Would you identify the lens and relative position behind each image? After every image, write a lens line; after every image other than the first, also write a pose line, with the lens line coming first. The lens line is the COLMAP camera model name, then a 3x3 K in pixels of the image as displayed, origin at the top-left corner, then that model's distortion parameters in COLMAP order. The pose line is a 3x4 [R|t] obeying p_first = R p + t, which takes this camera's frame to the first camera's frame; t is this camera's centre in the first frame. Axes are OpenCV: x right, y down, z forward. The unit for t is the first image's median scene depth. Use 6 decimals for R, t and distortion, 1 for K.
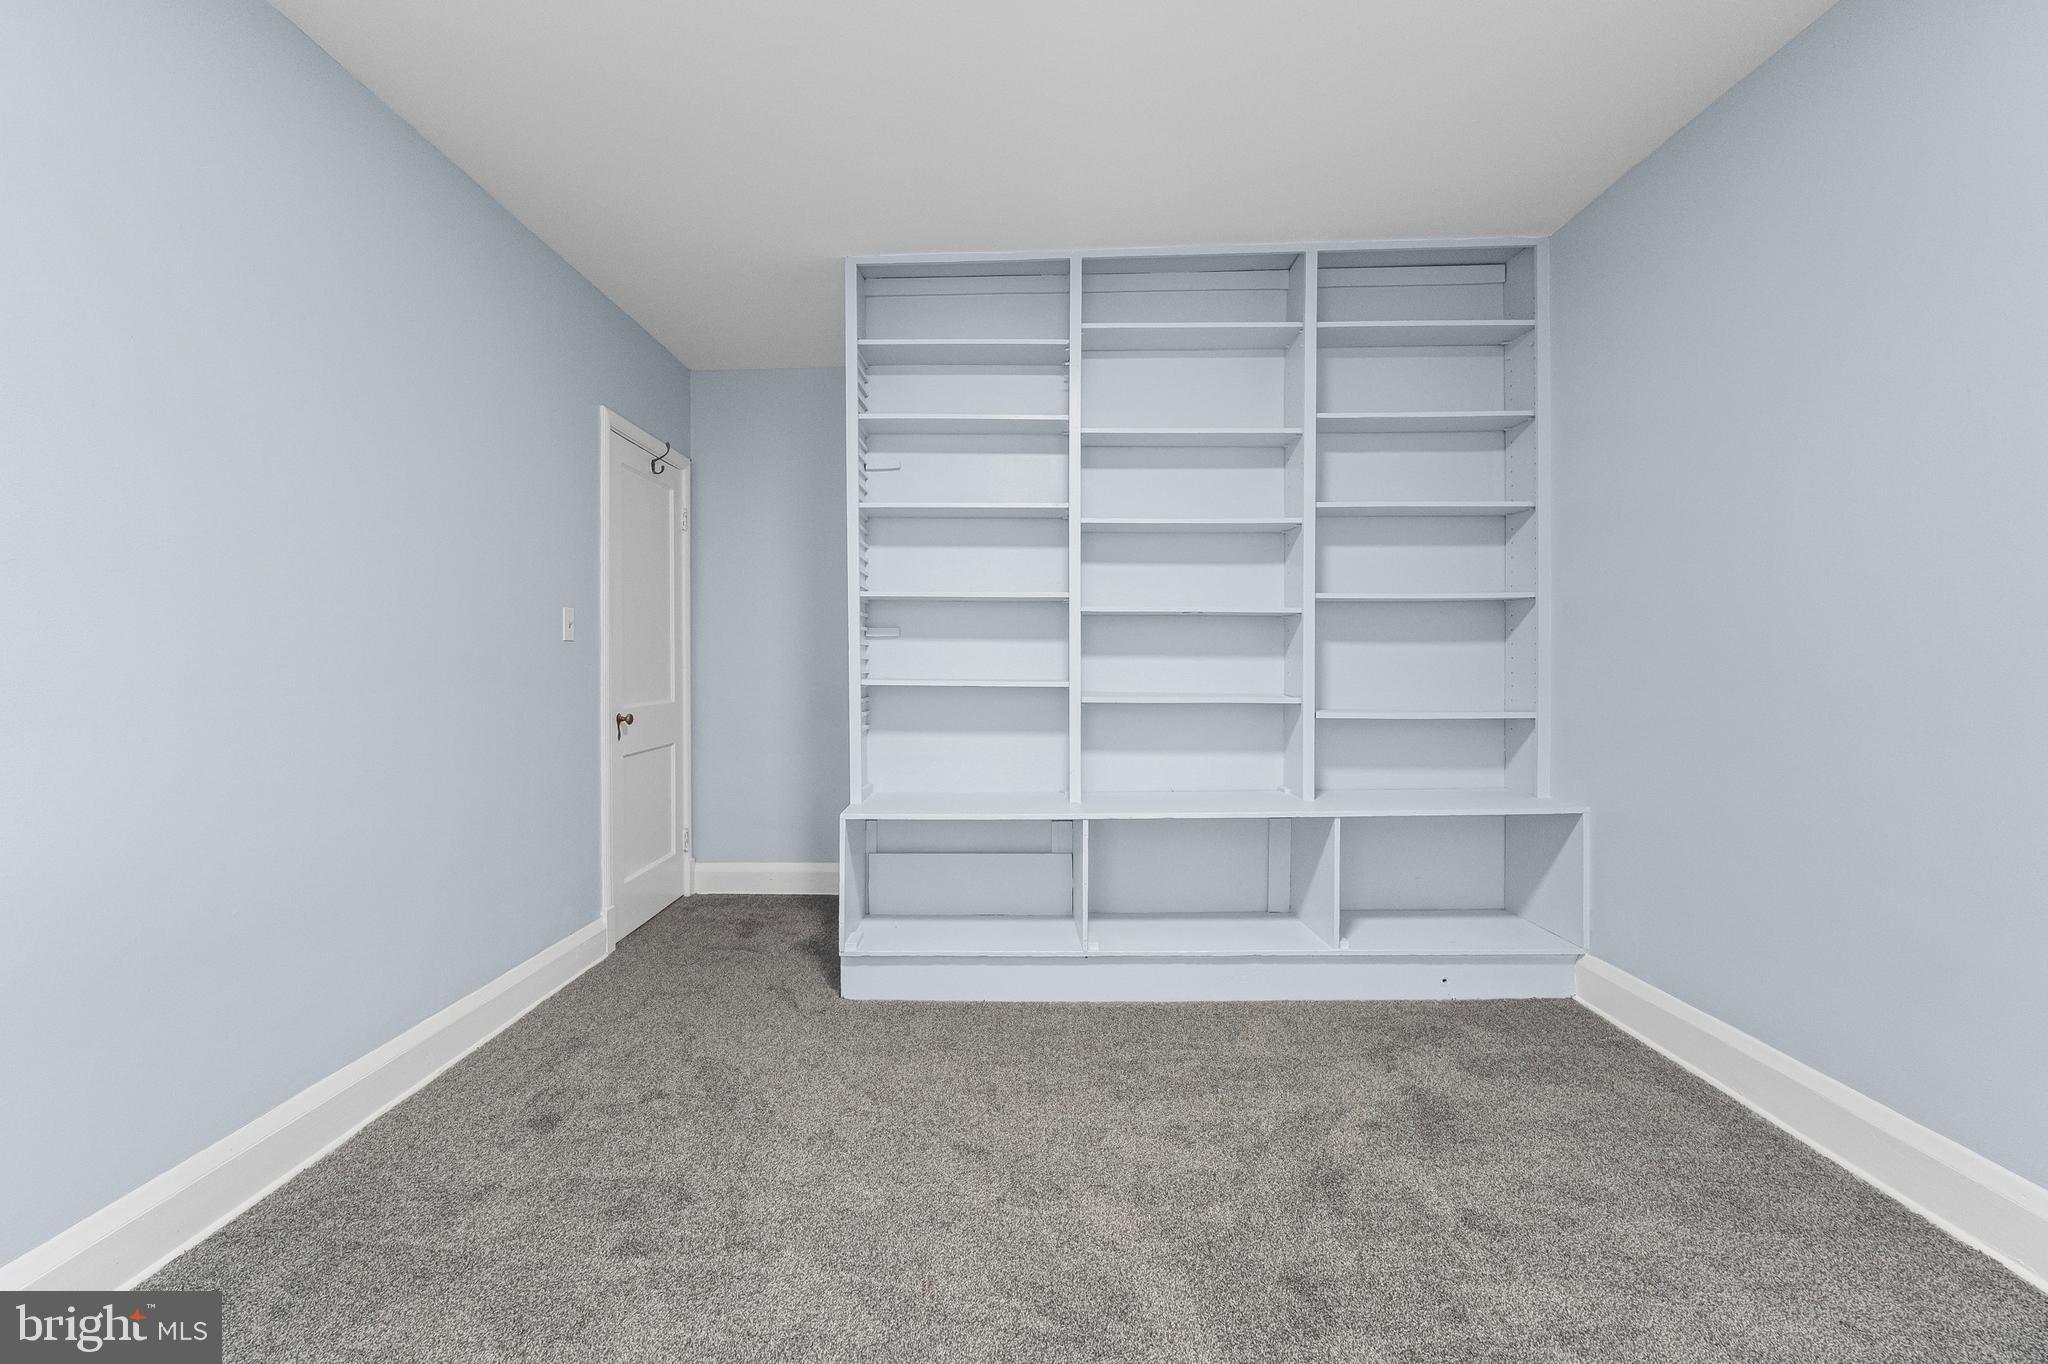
lens RADIAL K [[924.5, 0, 1011.5], [0, 924.5, 678.4], [0, 0, 1]] dist [-0.001781, 0.000137]
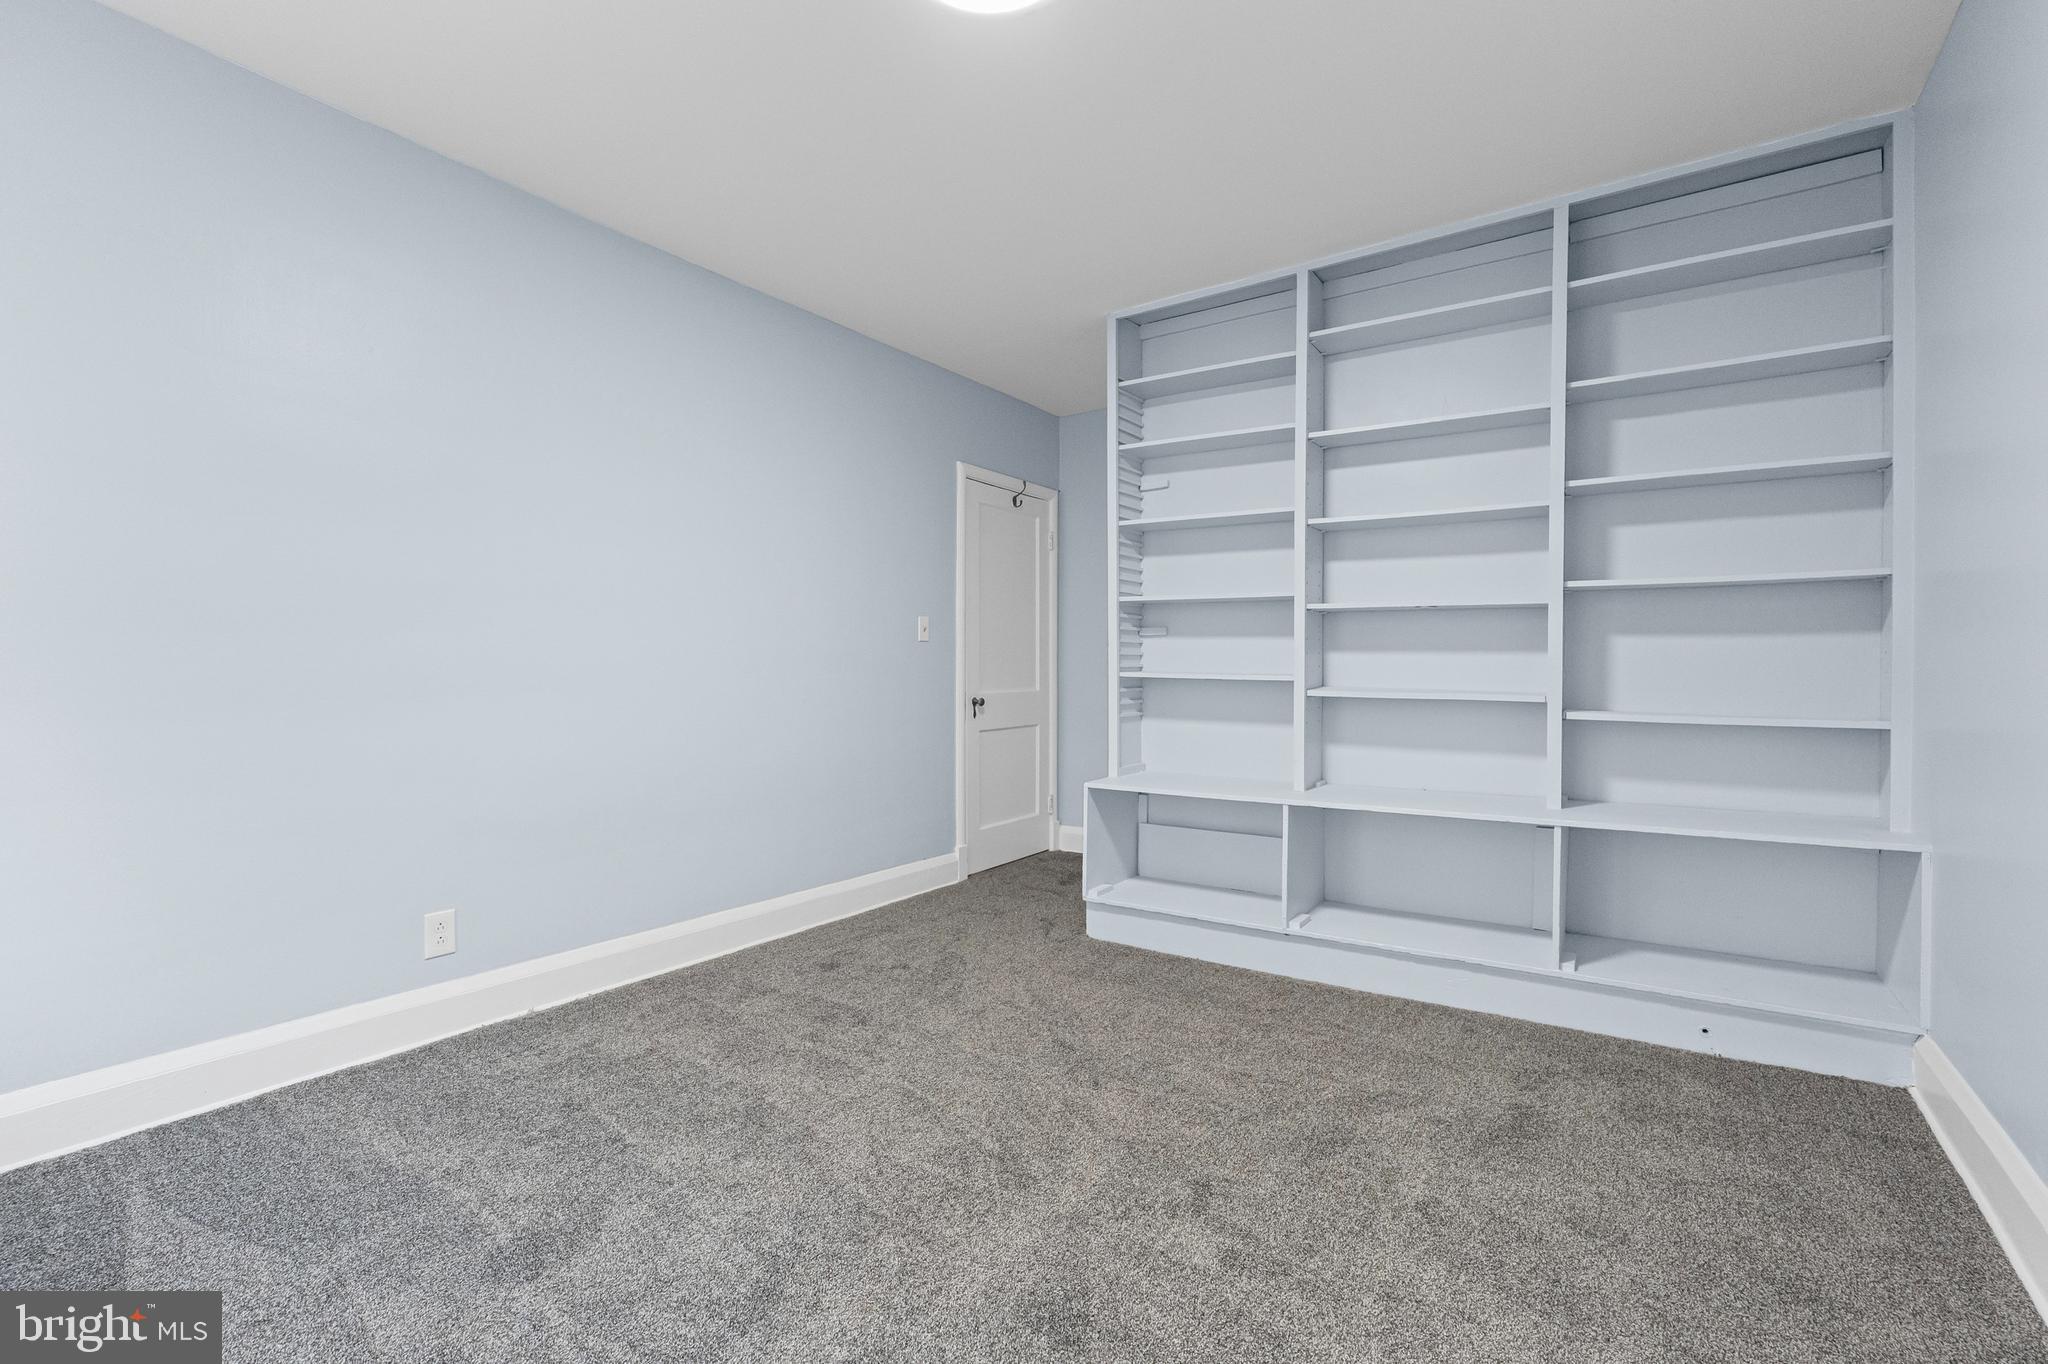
lens RADIAL K [[919.2, 0, 1034.1], [0, 919.2, 687.3], [0, 0, 1]] dist [-0.000510, -0.000107]
pose [[0.843637, 0.017959, -0.536614, 0.381773], [-0.013949, 0.999836, 0.011531, 0.009005], [0.536733, -0.002243, 0.843749, -0.044157]]
